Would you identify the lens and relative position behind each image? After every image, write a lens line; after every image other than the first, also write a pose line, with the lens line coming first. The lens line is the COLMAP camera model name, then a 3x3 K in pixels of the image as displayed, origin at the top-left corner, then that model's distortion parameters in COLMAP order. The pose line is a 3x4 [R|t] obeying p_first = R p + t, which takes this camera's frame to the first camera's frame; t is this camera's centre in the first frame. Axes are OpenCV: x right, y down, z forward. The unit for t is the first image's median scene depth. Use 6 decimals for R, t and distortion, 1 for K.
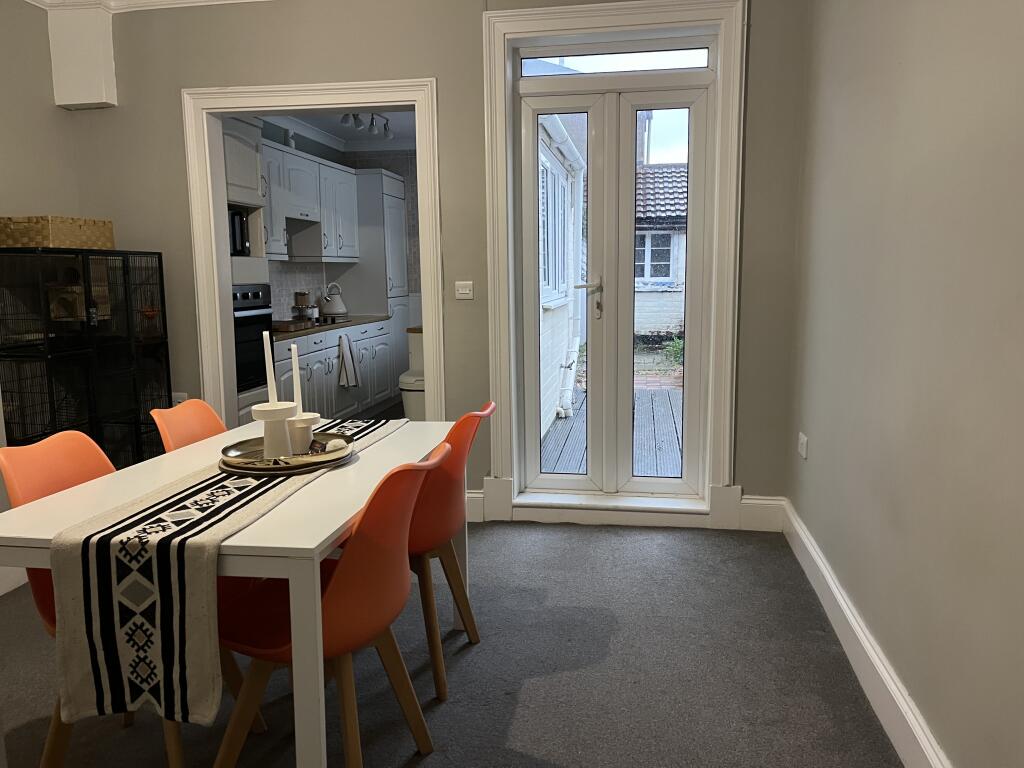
lens RADIAL K [[776.8, 0, 512.0], [0, 776.8, 384.0], [0, 0, 1]] dist [0.000089, -0.000239]
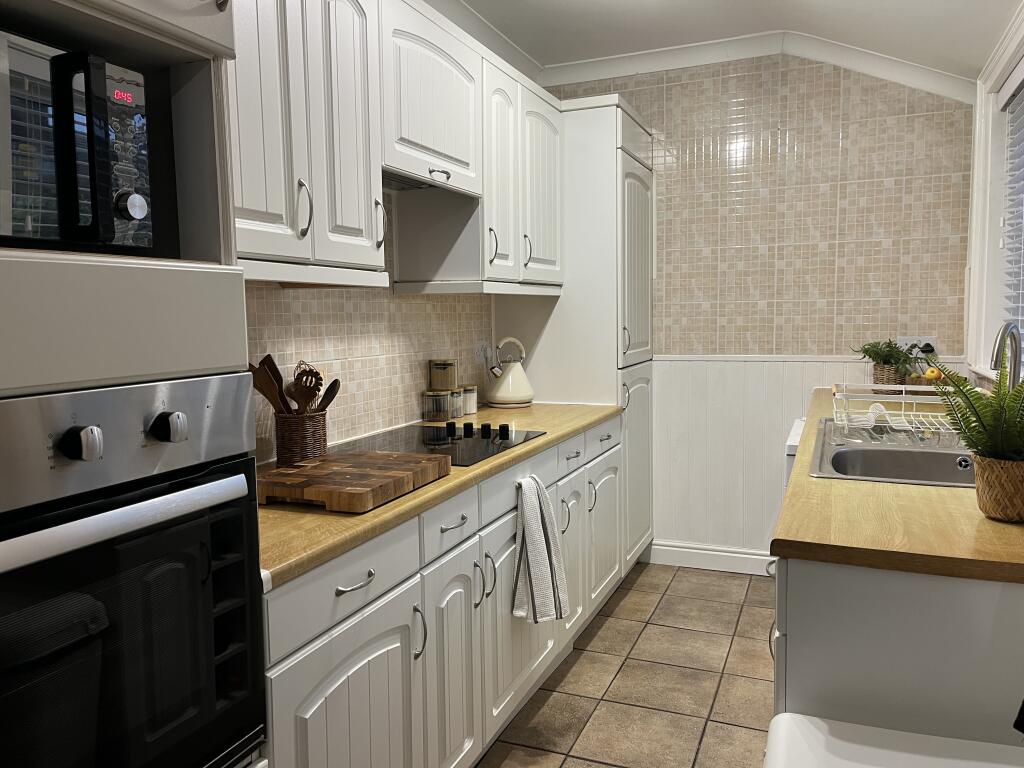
lens RADIAL K [[776.8, 0, 512.0], [0, 776.8, 384.0], [0, 0, 1]] dist [0.000089, -0.000239]
pose [[0.973373, 0.019288, -0.228414, -0.137339], [-0.031017, 0.998372, -0.047870, -0.092227], [0.227119, 0.053680, 0.972386, 0.621196]]
